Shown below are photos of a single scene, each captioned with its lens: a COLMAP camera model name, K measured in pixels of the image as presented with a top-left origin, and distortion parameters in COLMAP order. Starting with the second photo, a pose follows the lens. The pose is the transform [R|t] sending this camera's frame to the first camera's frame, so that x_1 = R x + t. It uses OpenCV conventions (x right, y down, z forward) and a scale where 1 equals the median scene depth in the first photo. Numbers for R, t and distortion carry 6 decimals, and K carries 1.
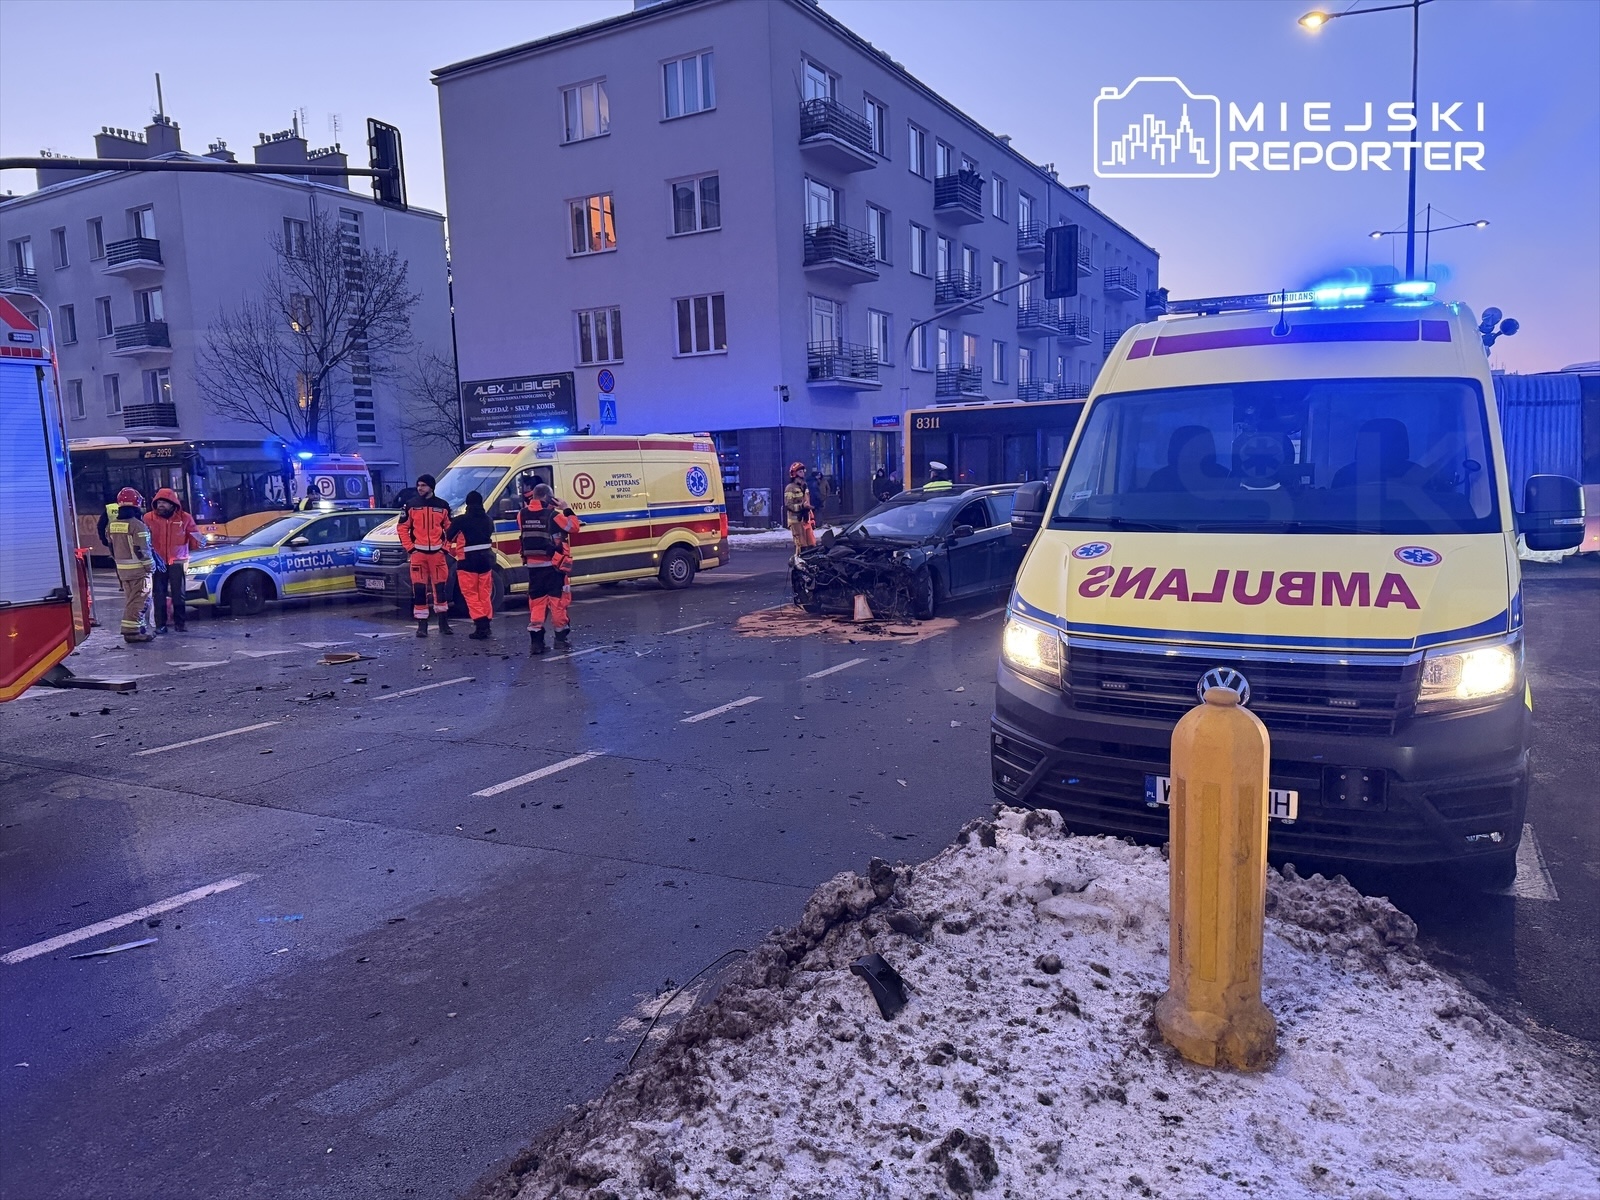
lens RADIAL K [[1094.0, 0, 800.0], [0, 1094.0, 600.0], [0, 0, 1]] dist [0.230000, -0.443694]
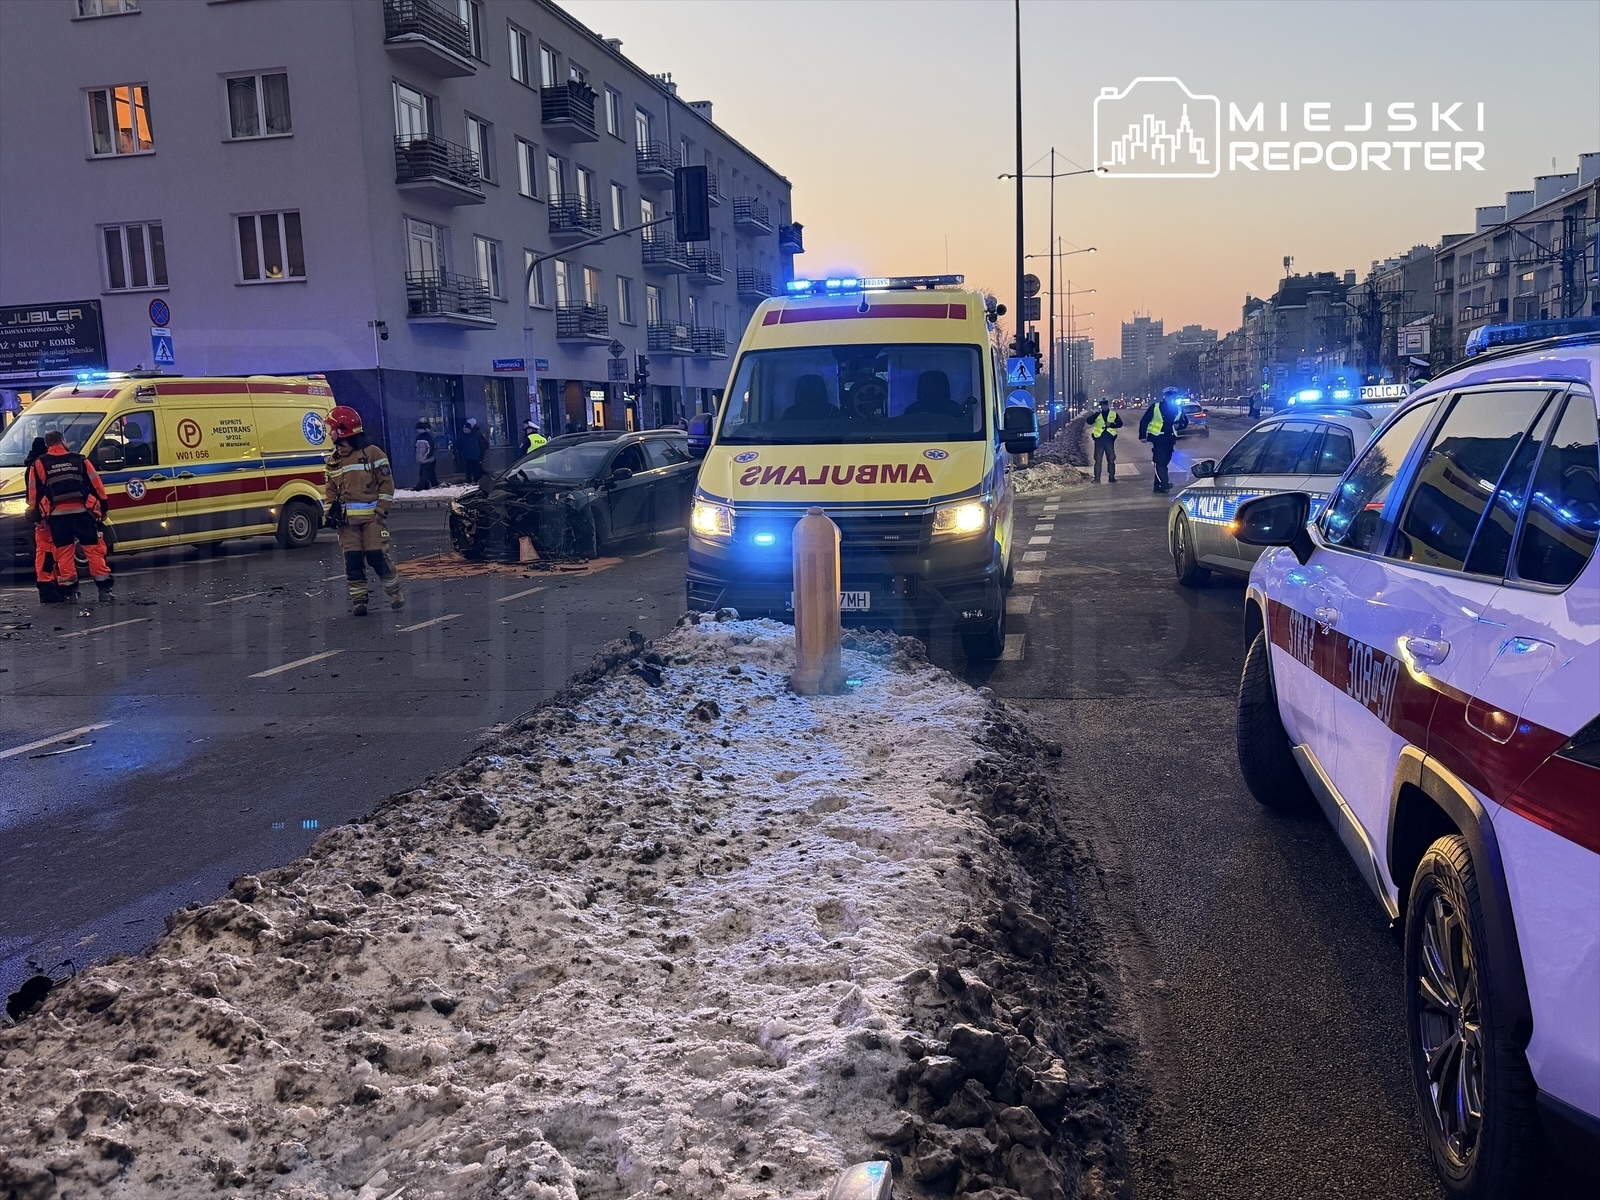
lens RADIAL K [[1358.2, 0, 803.2], [0, 1358.2, 601.7], [0, 0, 1]] dist [0.110780, -0.188575]
pose [[0.952876, -0.042475, 0.300373, -0.077480], [0.039560, 0.999093, 0.015783, 0.043414], [-0.300770, -0.003157, 0.953691, -0.266934]]
